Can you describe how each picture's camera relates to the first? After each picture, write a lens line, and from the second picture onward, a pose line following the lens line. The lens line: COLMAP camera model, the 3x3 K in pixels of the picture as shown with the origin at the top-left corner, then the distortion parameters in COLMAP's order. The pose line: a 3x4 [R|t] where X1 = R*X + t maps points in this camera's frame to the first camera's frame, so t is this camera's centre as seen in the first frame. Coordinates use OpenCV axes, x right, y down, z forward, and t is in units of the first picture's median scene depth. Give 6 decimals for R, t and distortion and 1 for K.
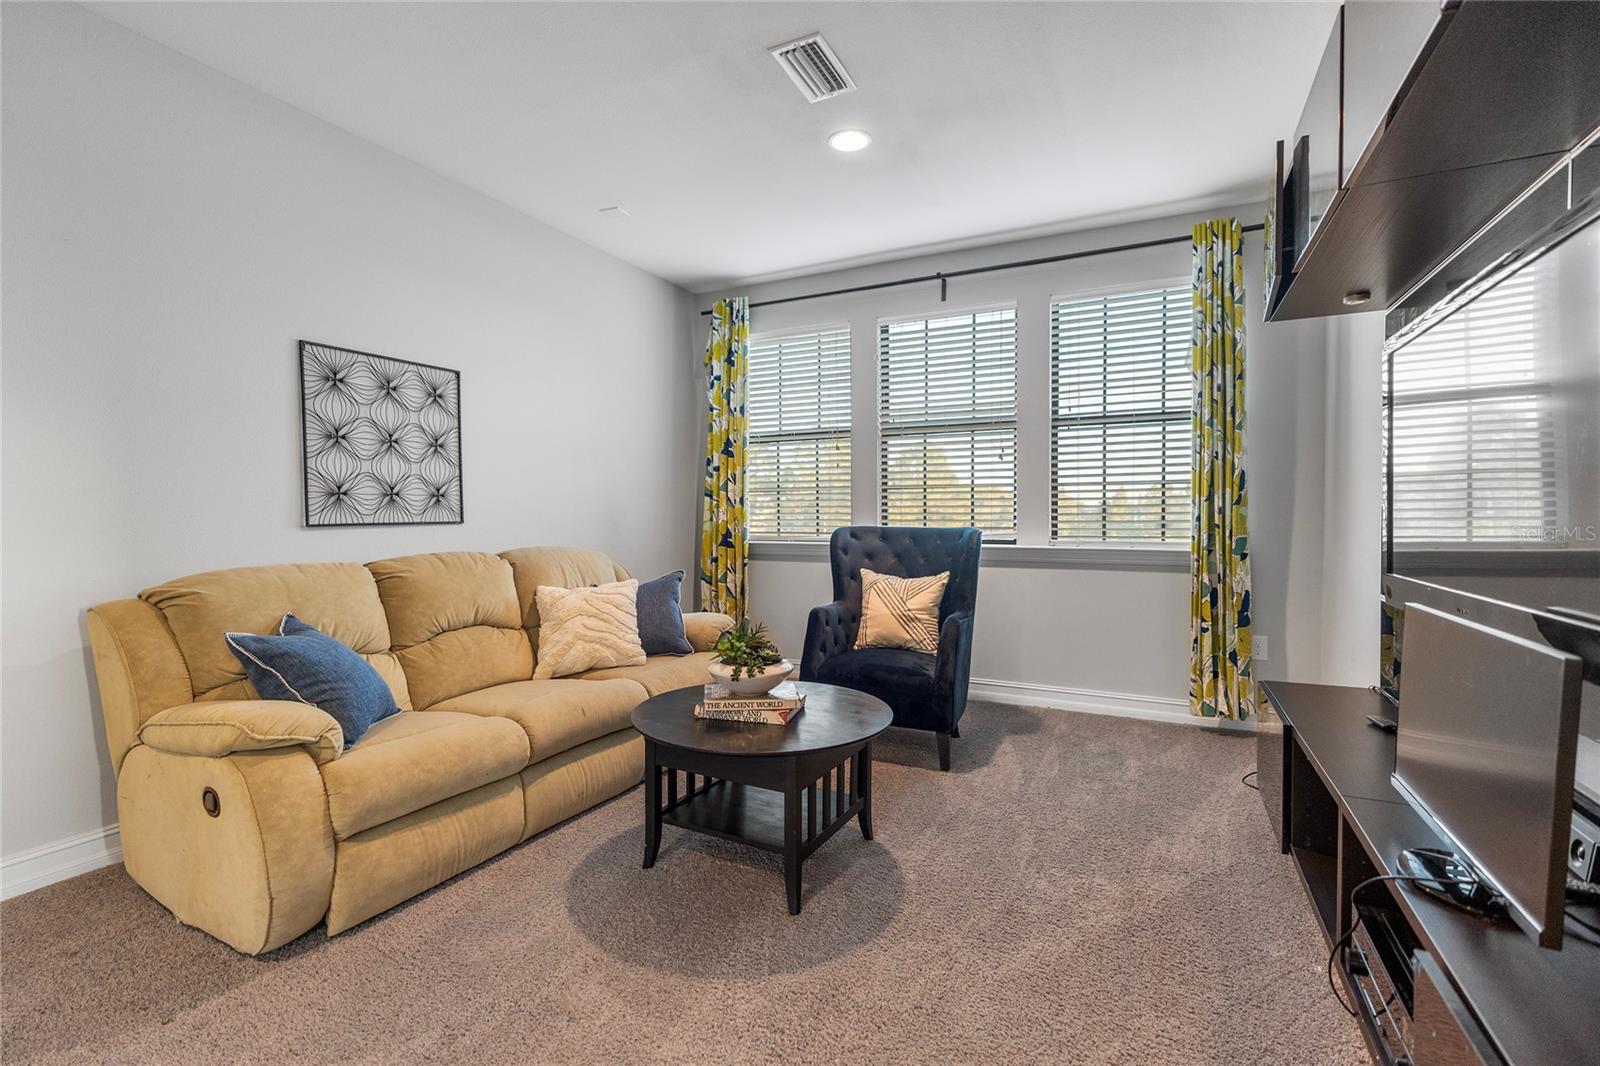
lens RADIAL K [[723.1, 0, 799.1], [0, 723.1, 536.1], [0, 0, 1]] dist [0.004796, 0.000346]
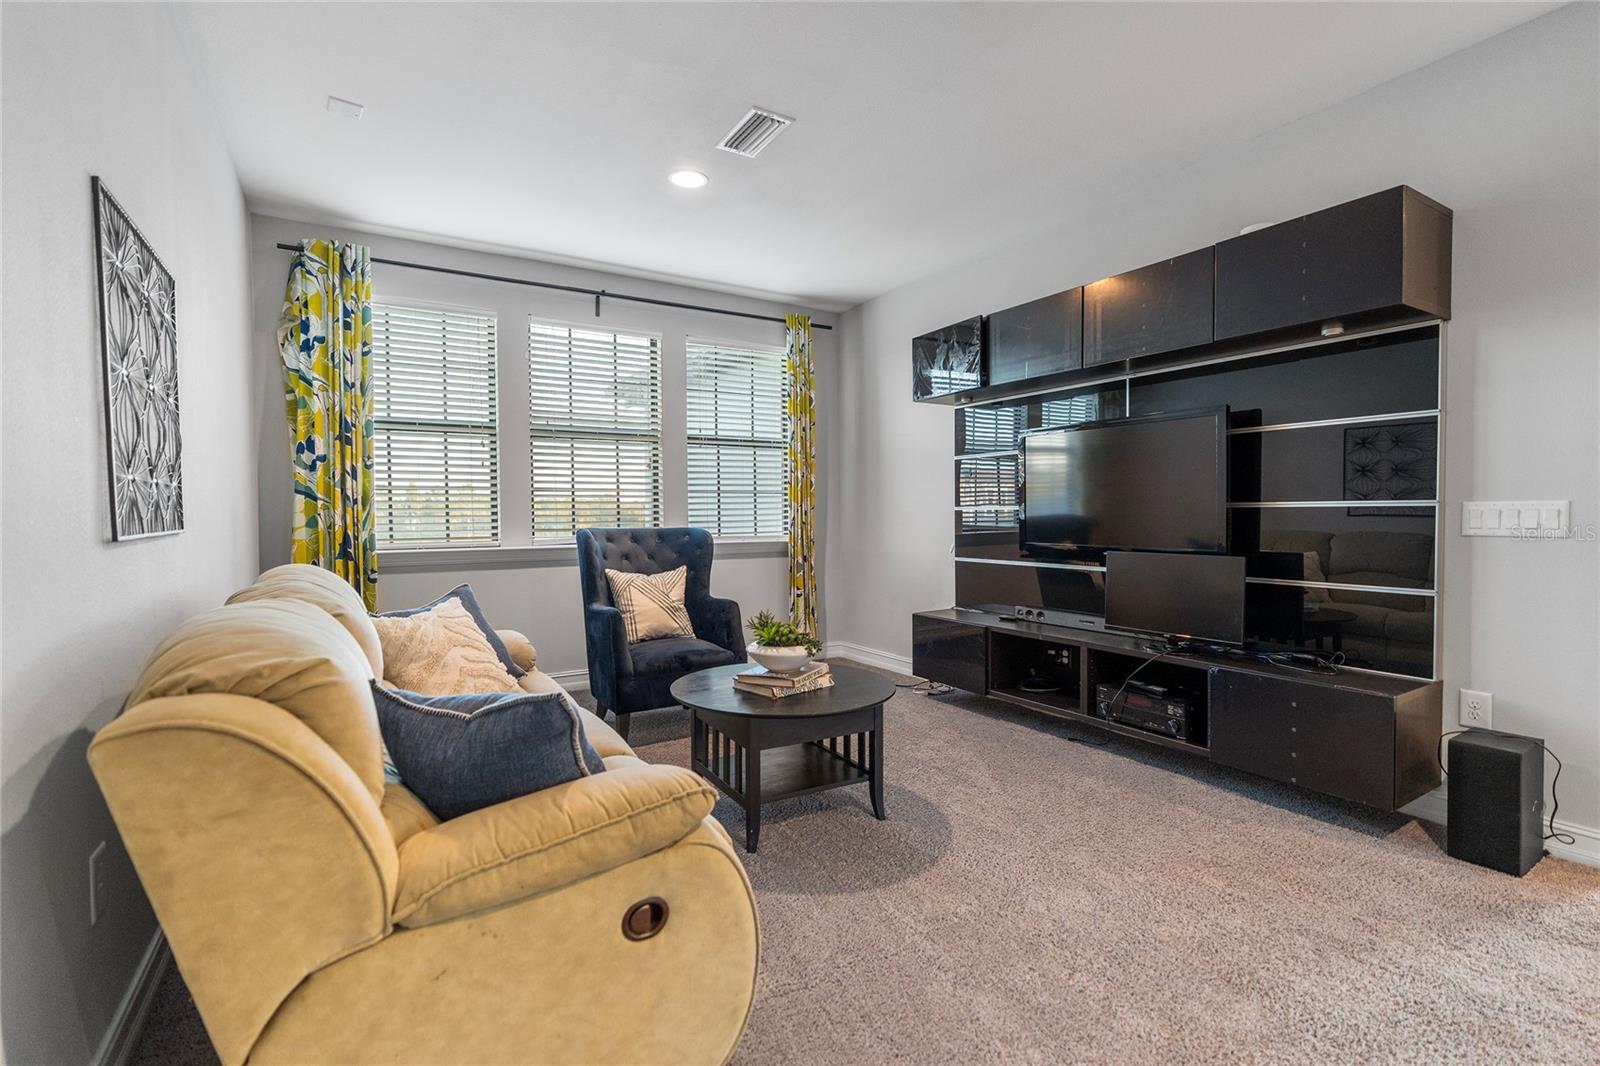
lens RADIAL K [[723.1, 0, 799.3], [0, 723.1, 525.0], [0, 0, 1]] dist [0.004796, 0.000346]
pose [[0.536372, -0.014980, 0.843849, -0.559138], [0.030815, 0.999523, -0.001843, -0.006764], [-0.843419, 0.026992, 0.536578, 0.190527]]
